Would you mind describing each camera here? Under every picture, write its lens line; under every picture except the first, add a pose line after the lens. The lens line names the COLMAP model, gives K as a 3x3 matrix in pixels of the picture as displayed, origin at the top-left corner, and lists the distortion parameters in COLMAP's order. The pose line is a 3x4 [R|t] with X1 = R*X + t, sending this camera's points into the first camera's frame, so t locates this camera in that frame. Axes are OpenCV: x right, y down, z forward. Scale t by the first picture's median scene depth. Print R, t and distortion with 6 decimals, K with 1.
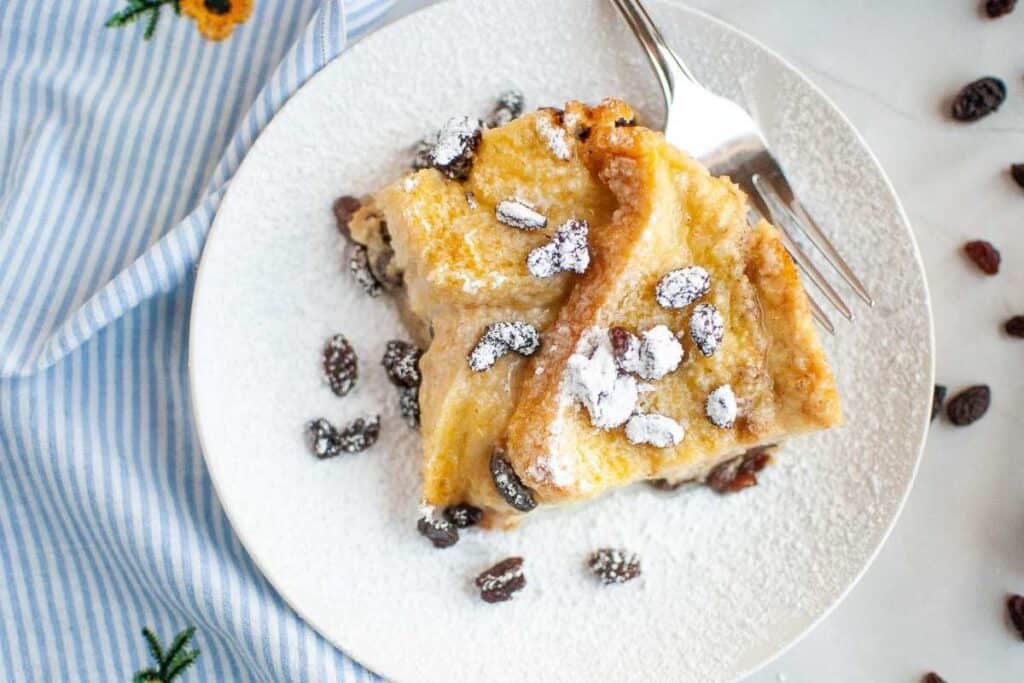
lens RADIAL K [[1495.8, 0, 512.0], [0, 1495.8, 341.5], [0, 0, 1]] dist [-0.209142, -0.040702]
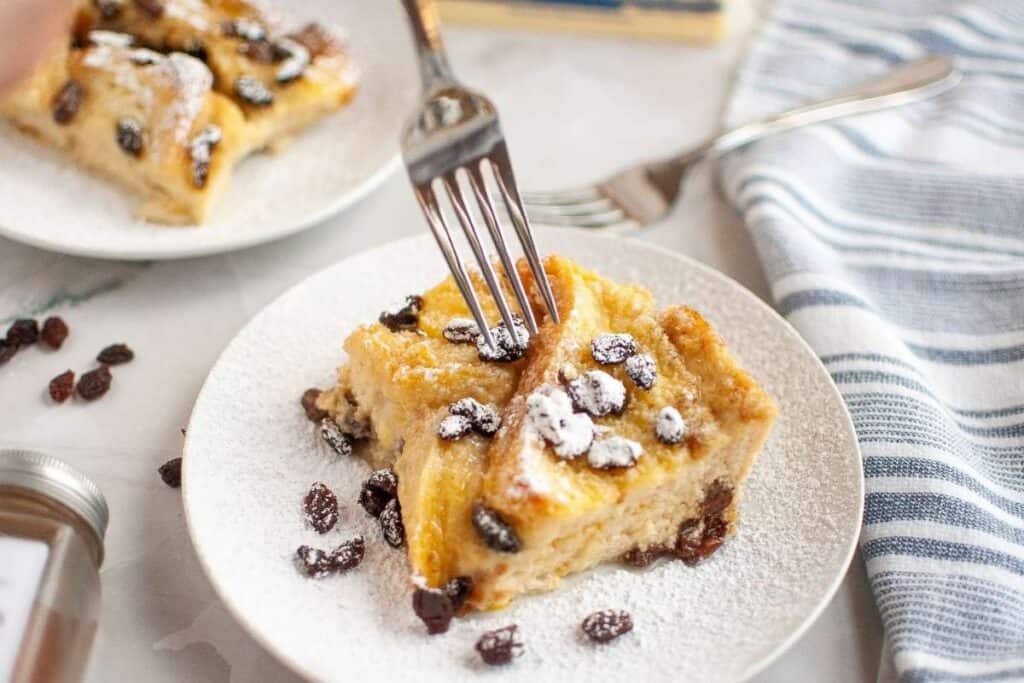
lens RADIAL K [[1495.8, 0, 512.0], [0, 1495.8, 341.5], [0, 0, 1]] dist [-0.209142, -0.040702]
pose [[0.986080, -0.125955, 0.108540, -0.084507], [0.165543, 0.804704, -0.570129, 0.582381], [-0.015532, 0.580161, 0.814353, 0.054706]]
